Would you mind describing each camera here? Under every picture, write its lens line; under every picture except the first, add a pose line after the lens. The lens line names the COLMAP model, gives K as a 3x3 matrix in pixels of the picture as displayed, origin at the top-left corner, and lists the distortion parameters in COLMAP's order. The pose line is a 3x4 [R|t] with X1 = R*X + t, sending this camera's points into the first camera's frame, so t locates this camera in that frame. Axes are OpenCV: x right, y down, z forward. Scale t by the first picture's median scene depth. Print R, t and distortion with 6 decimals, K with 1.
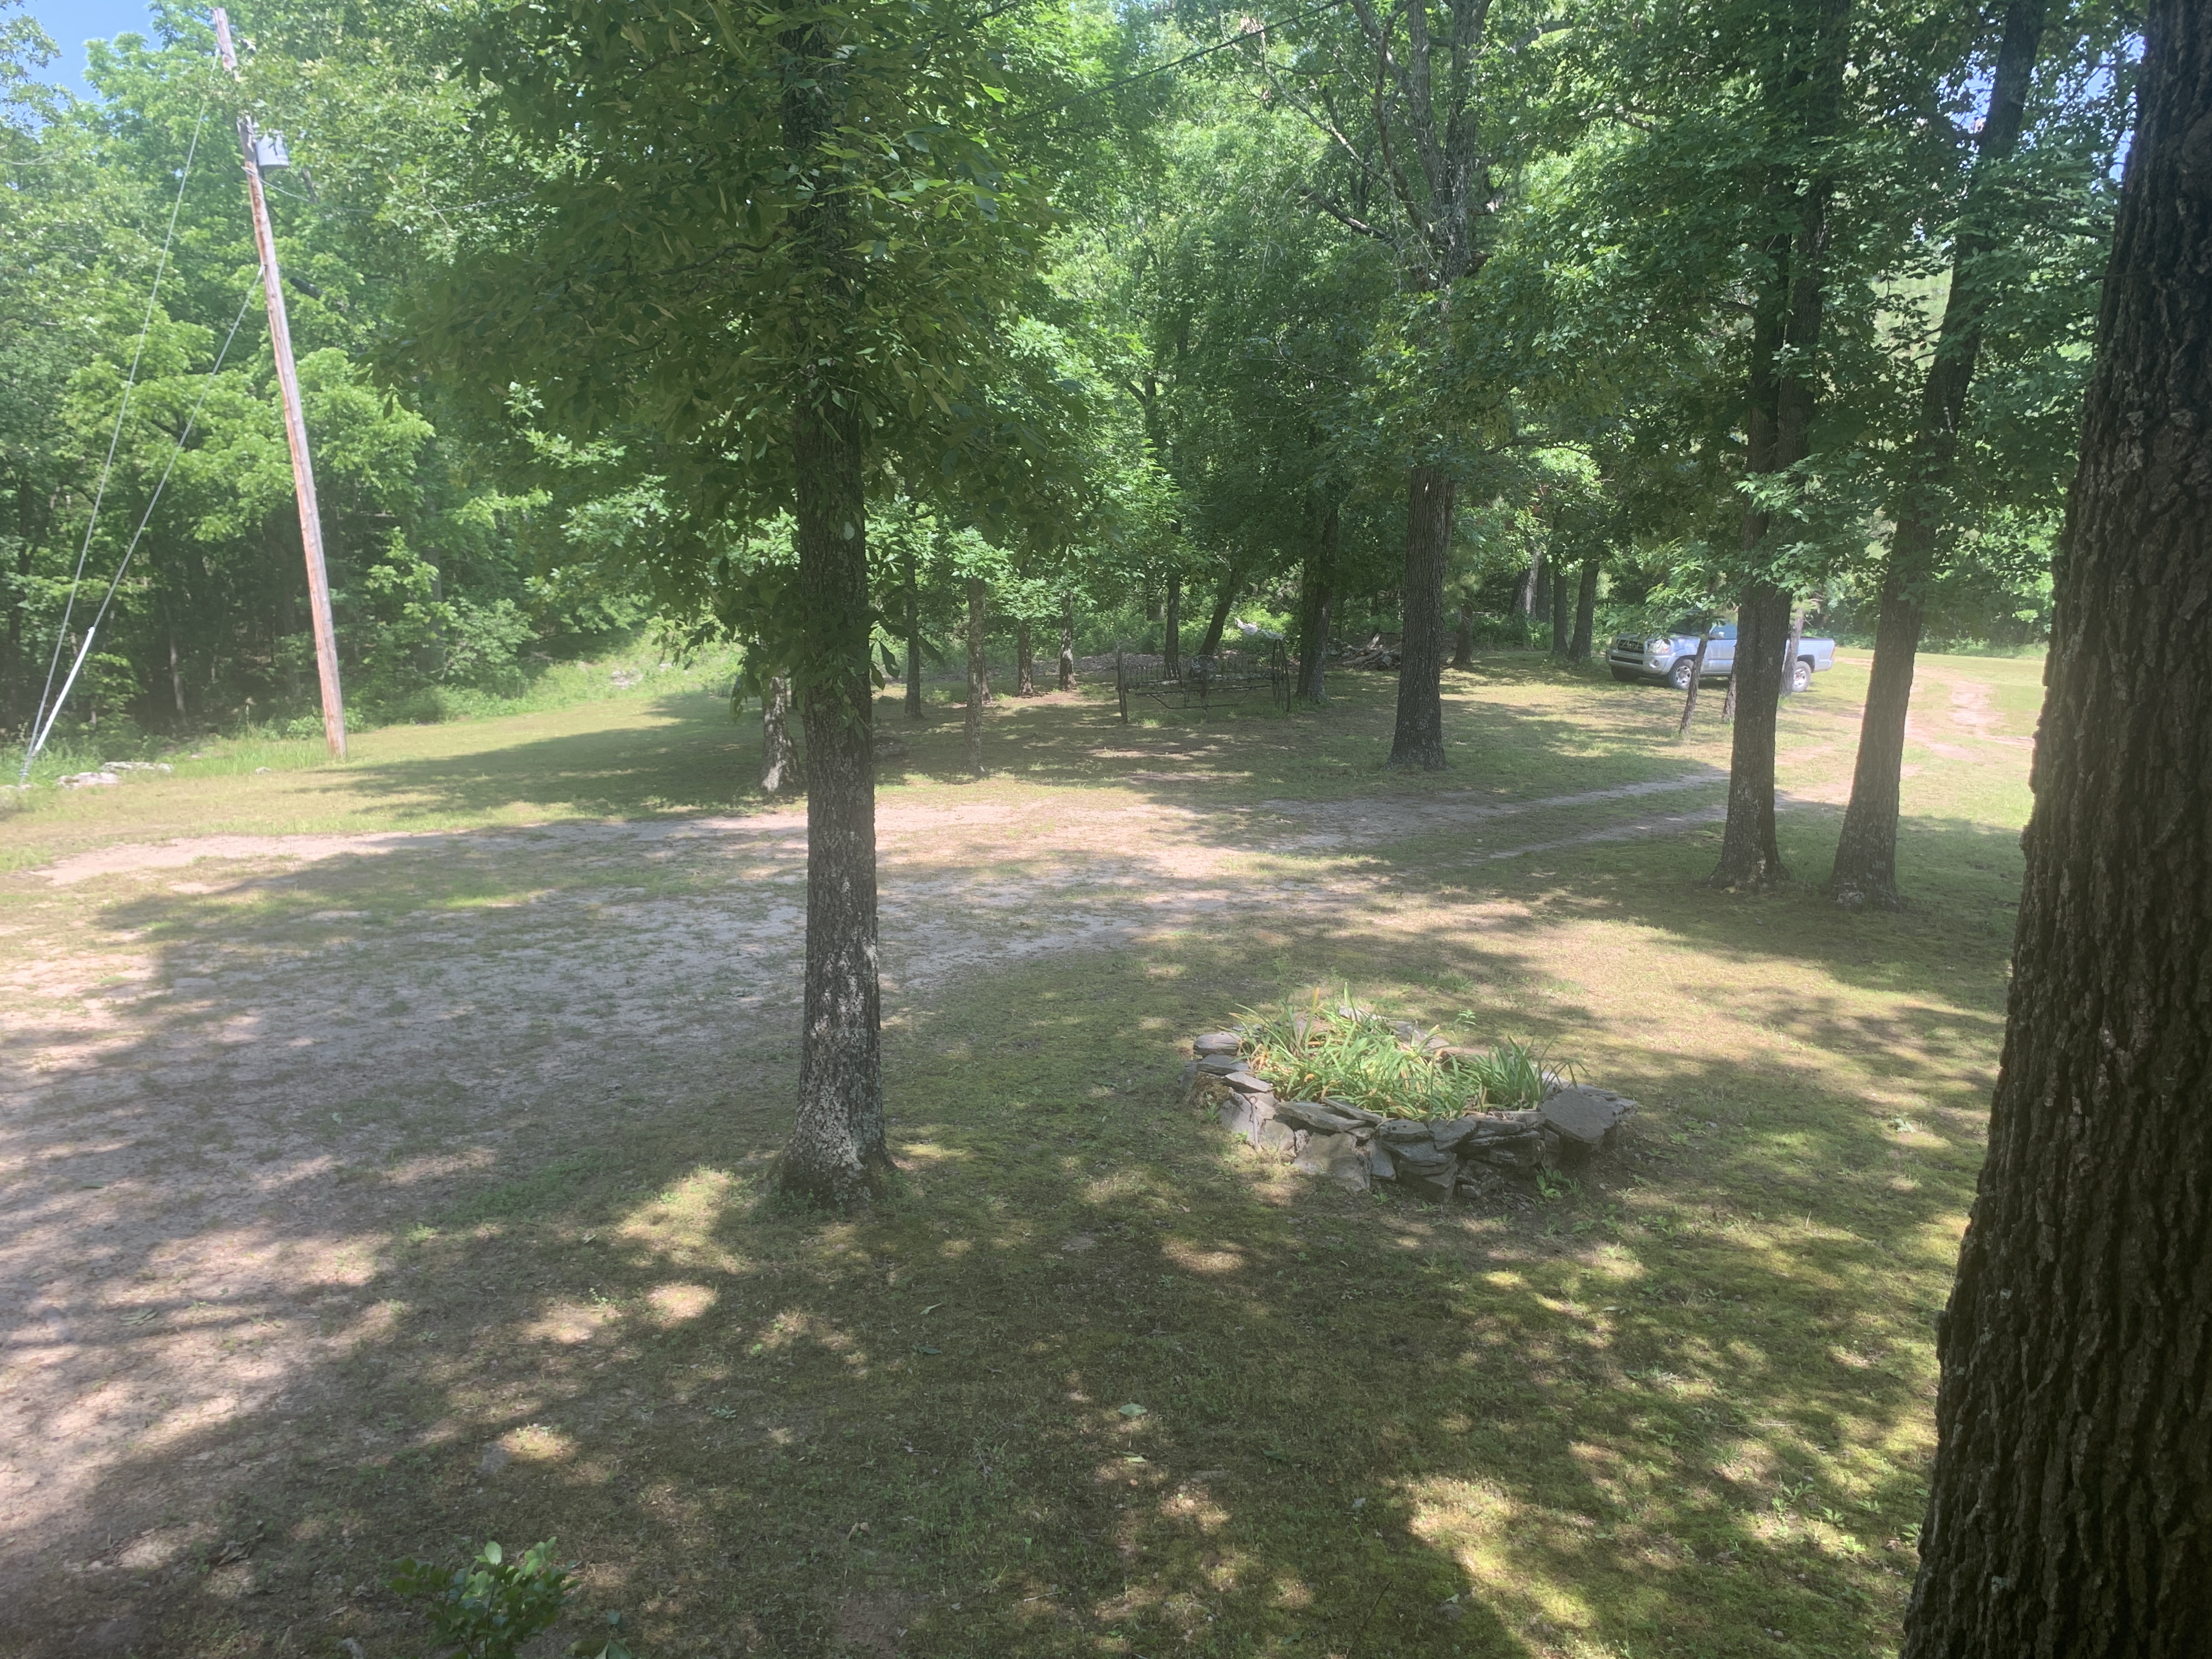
lens RADIAL K [[1668.4, 0, 1036.5], [0, 1668.4, 793.5], [0, 0, 1]] dist [0.072984, -0.067756]
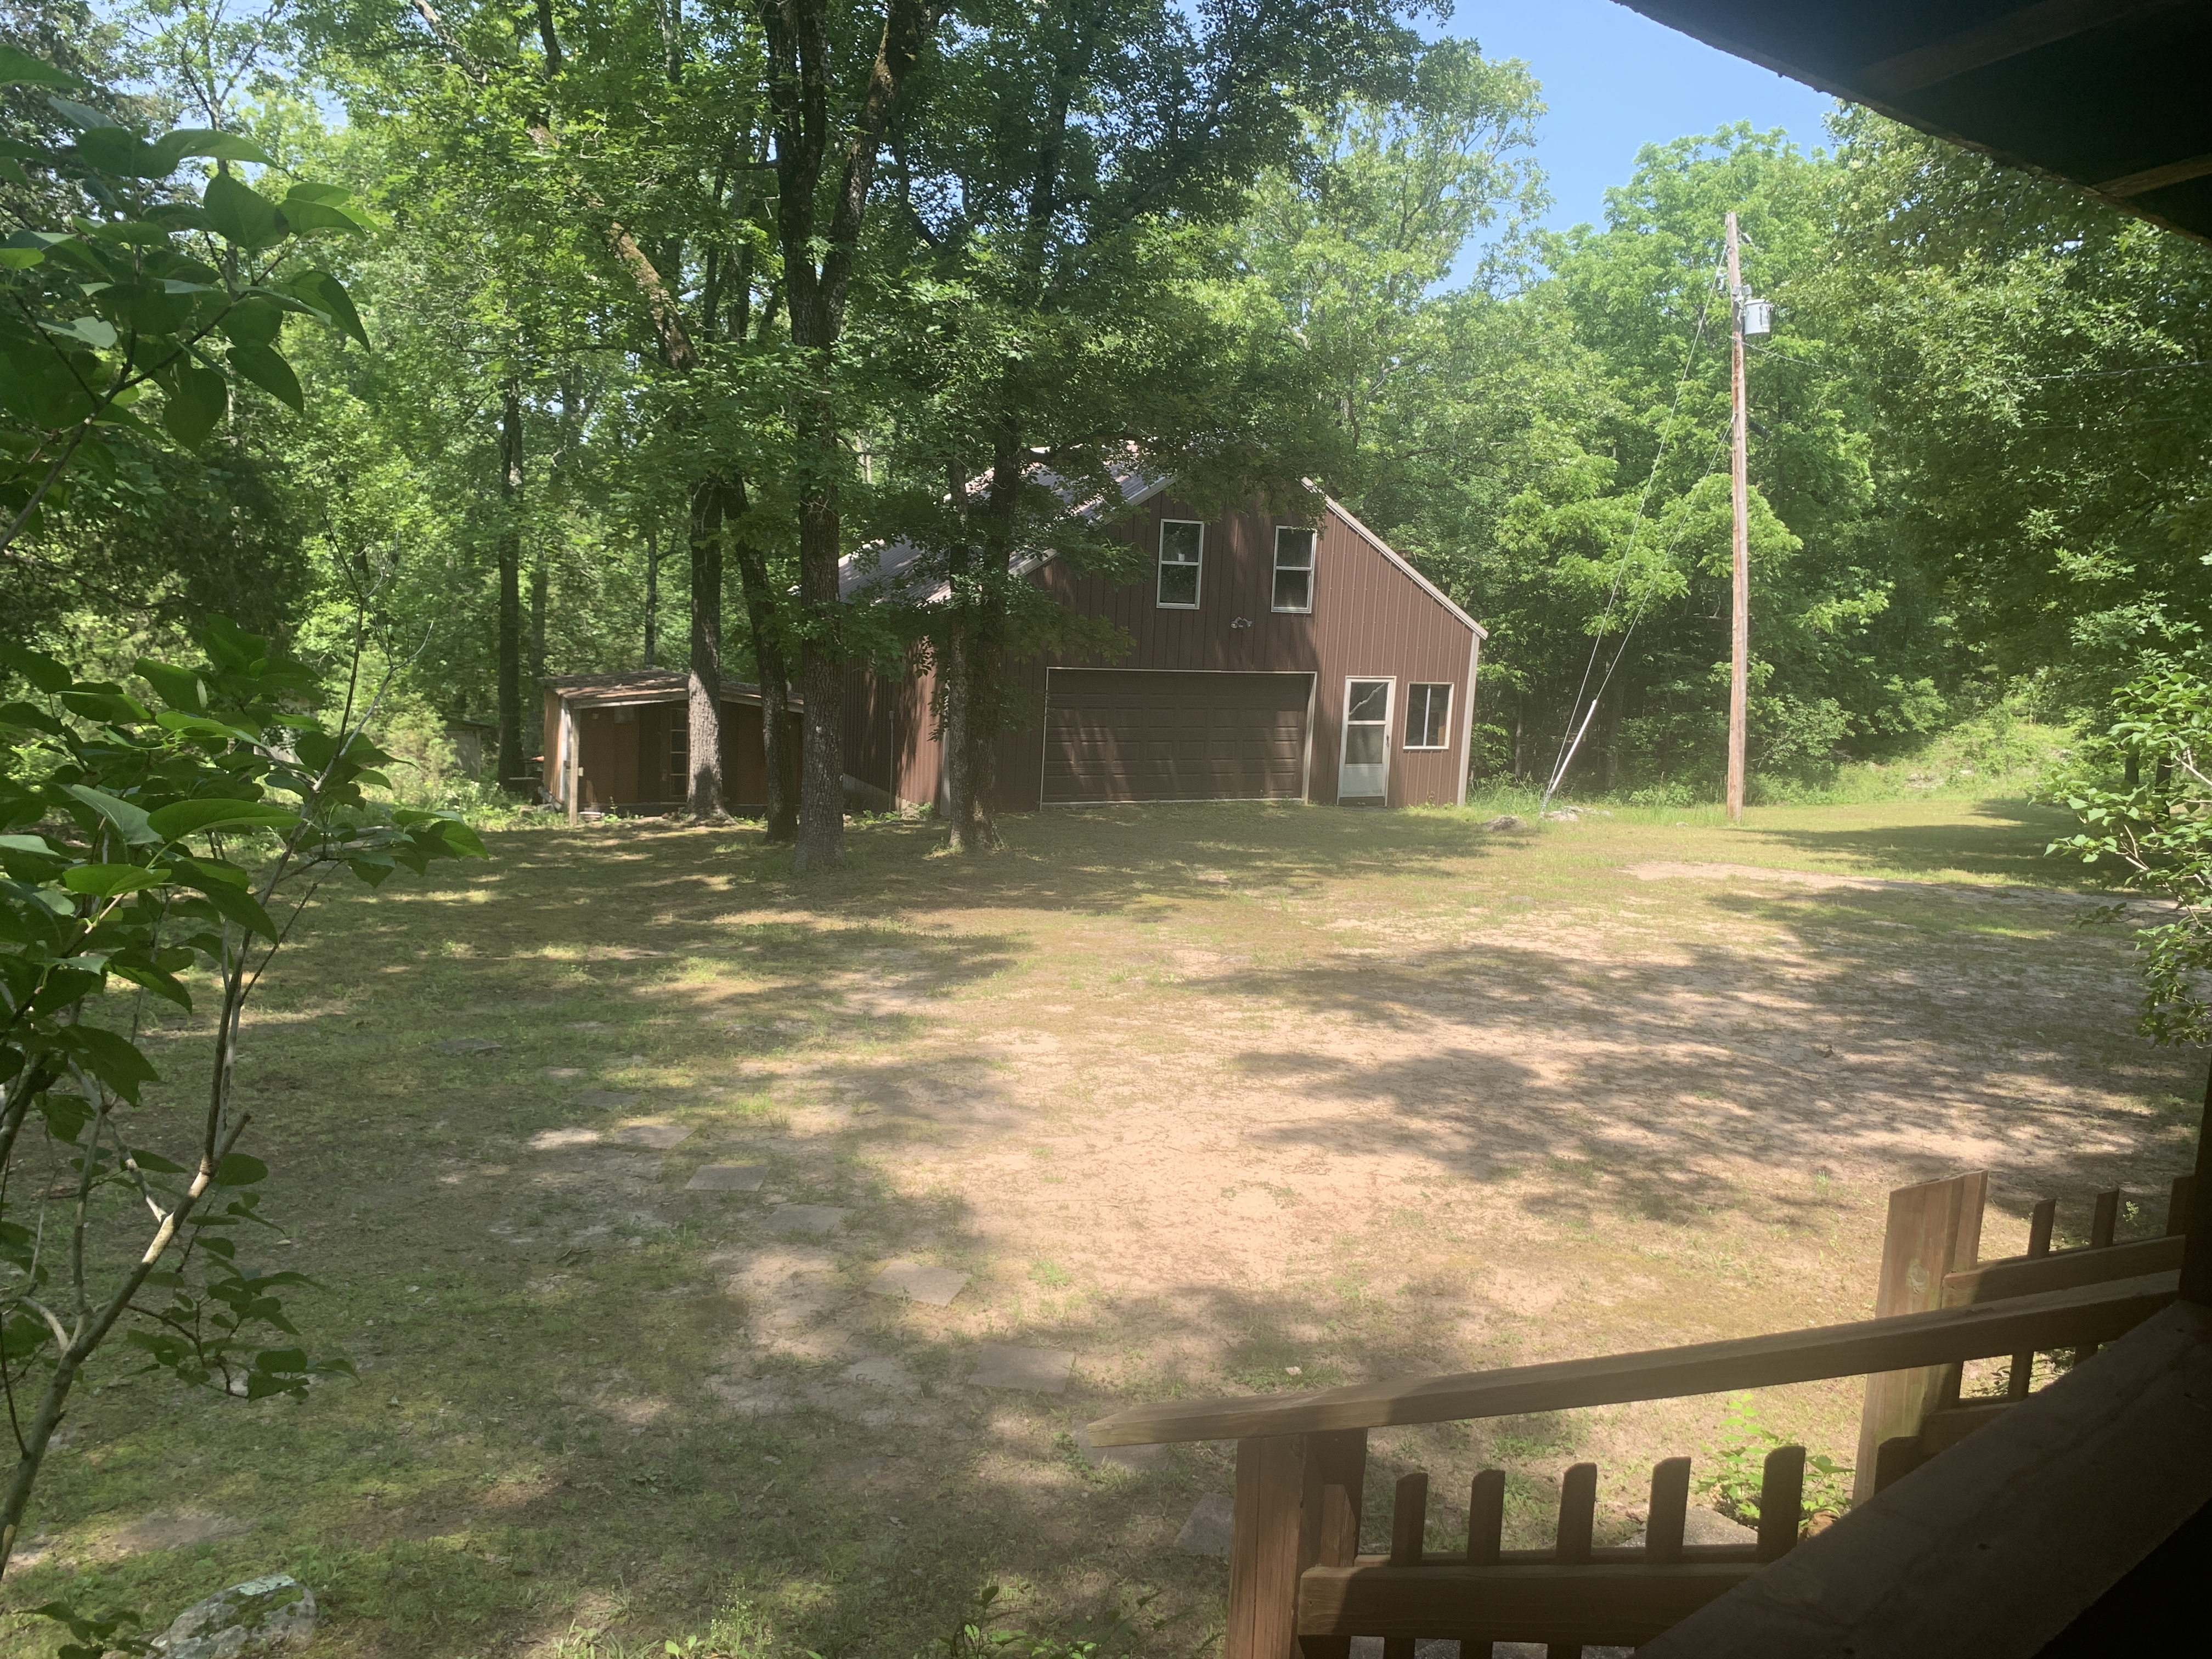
lens RADIAL K [[1671.6, 0, 1107.8], [0, 1671.6, 823.2], [0, 0, 1]] dist [0.047008, -0.078007]
pose [[0.800567, 0.101446, -0.590594, -0.050396], [-0.126074, 0.992021, -0.000498, 0.026186], [0.585831, 0.074857, 0.806969, -0.150133]]
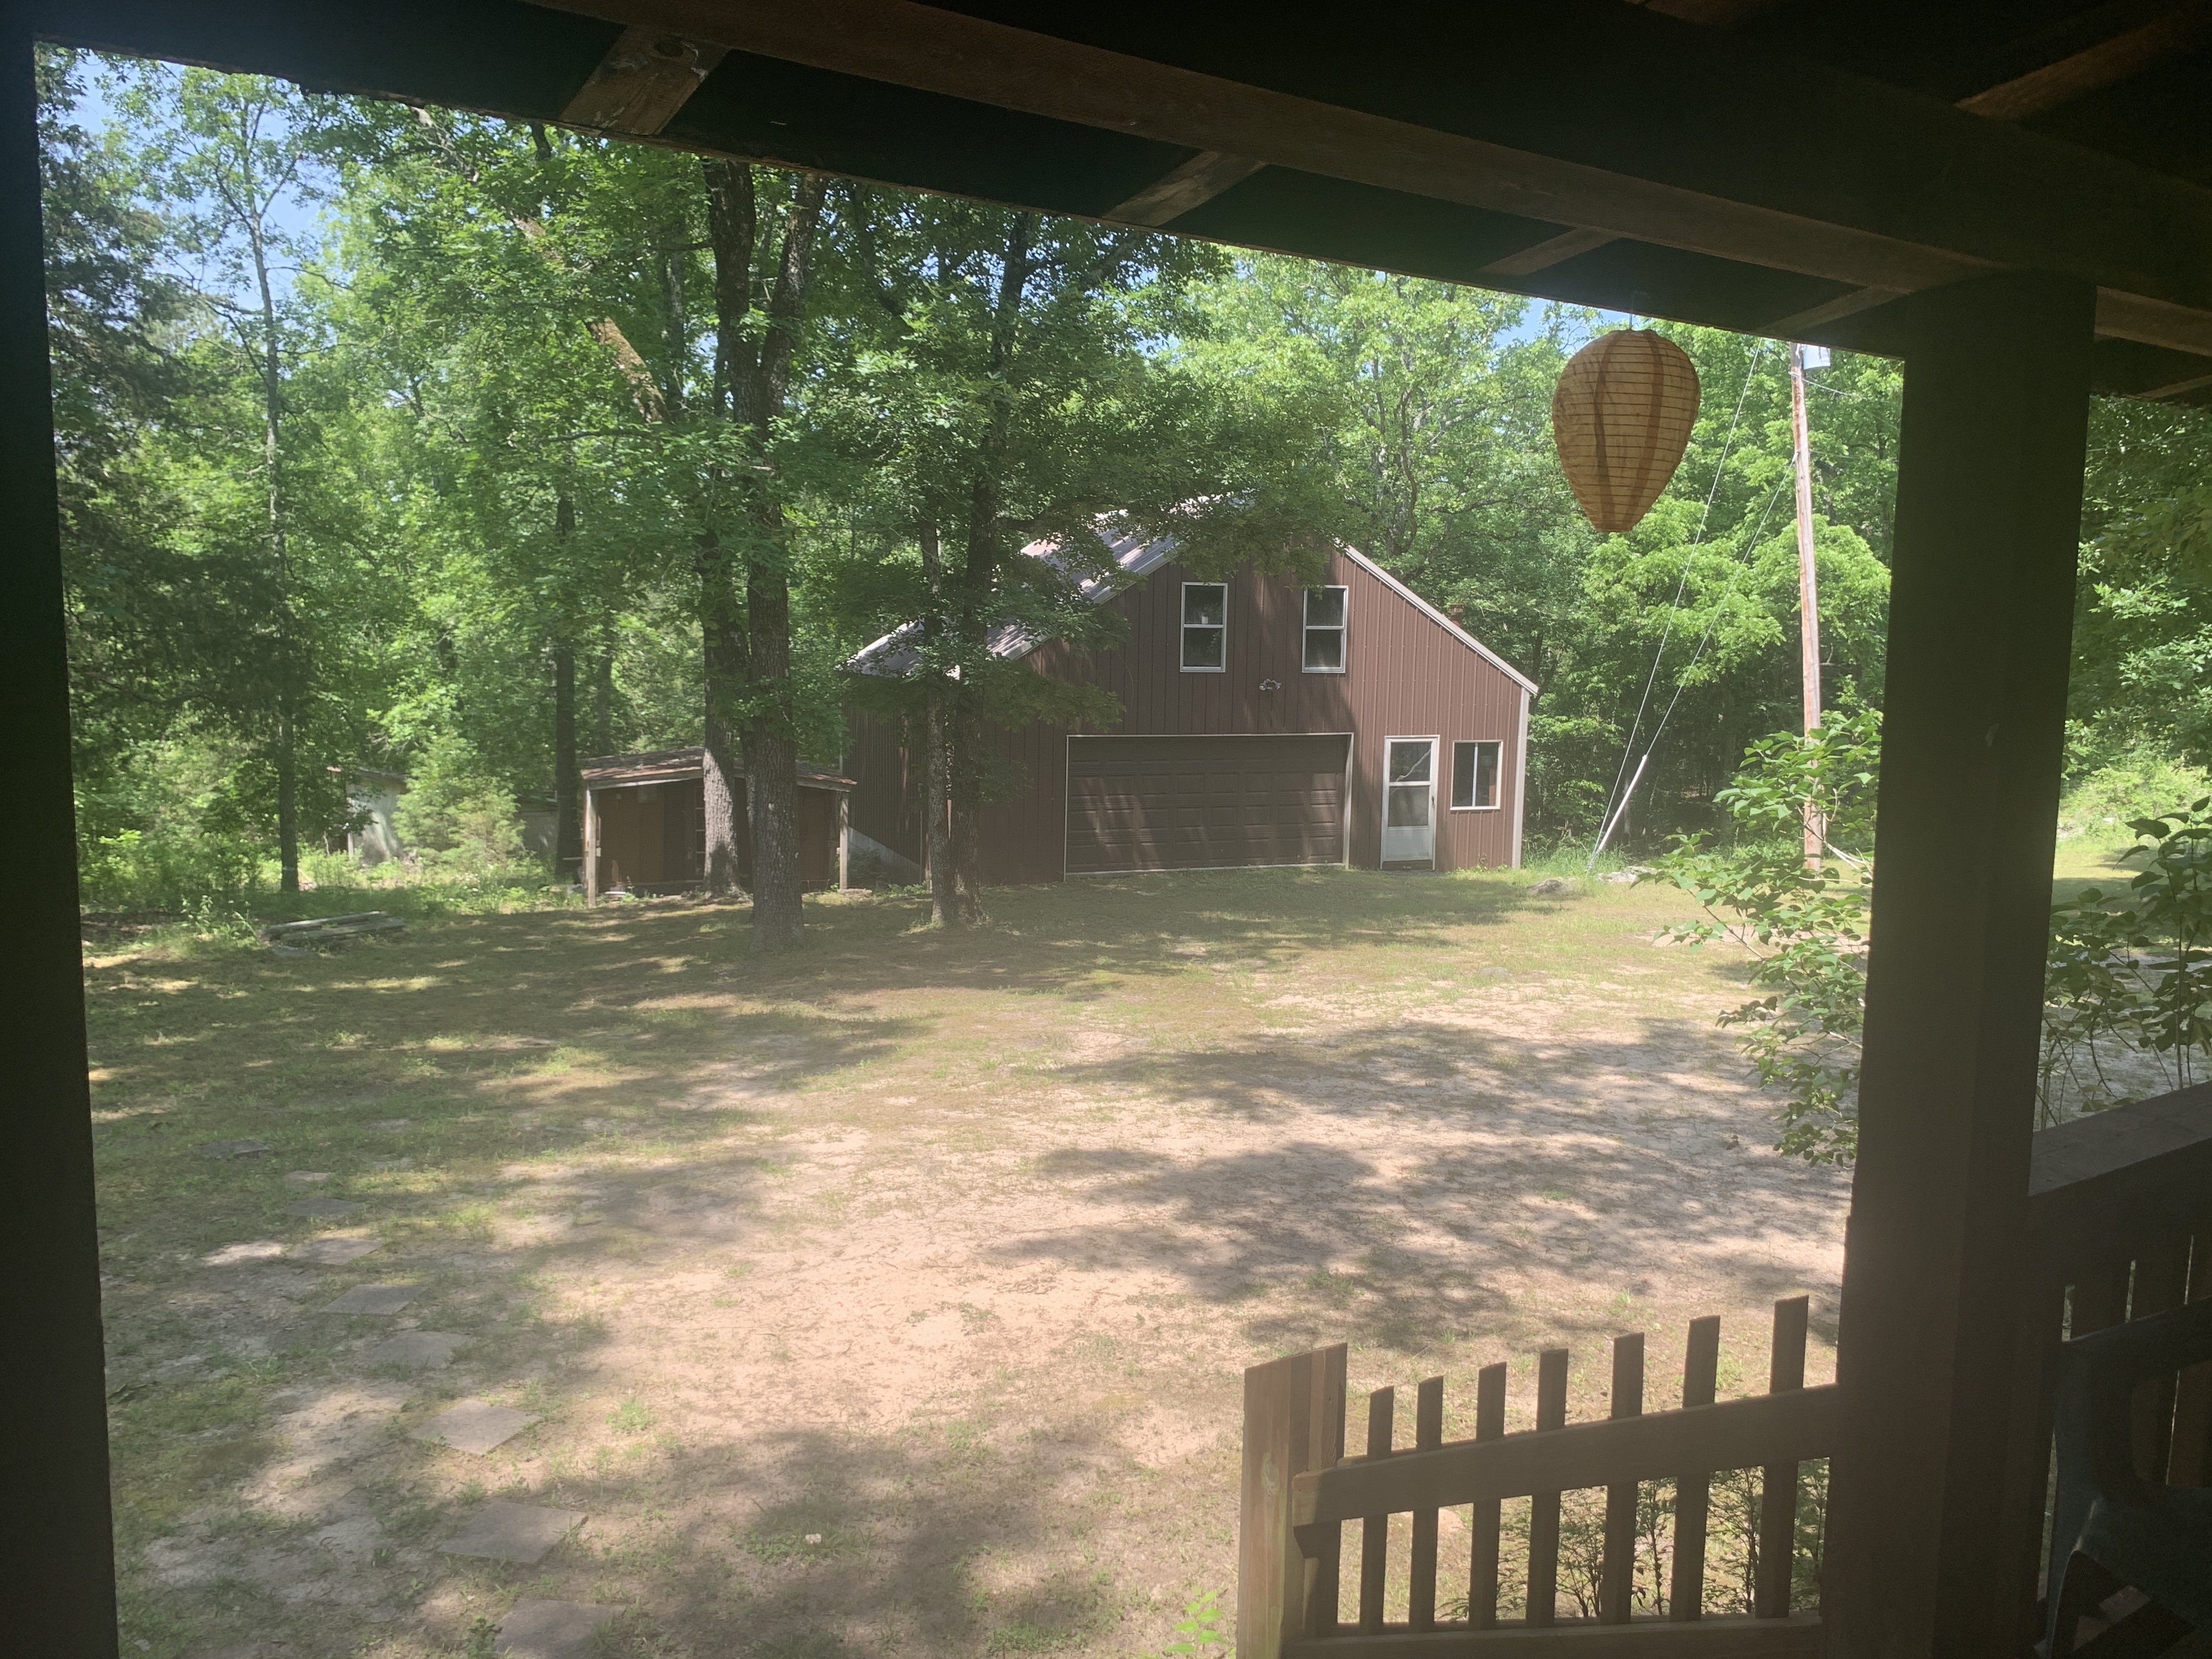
lens RADIAL K [[1671.6, 0, 1107.8], [0, 1671.6, 823.2], [0, 0, 1]] dist [0.047008, -0.078007]
pose [[0.744647, 0.062387, -0.664536, -0.017890], [-0.107954, 0.993771, -0.027672, 0.017213], [0.658670, 0.092345, 0.746744, -0.104200]]
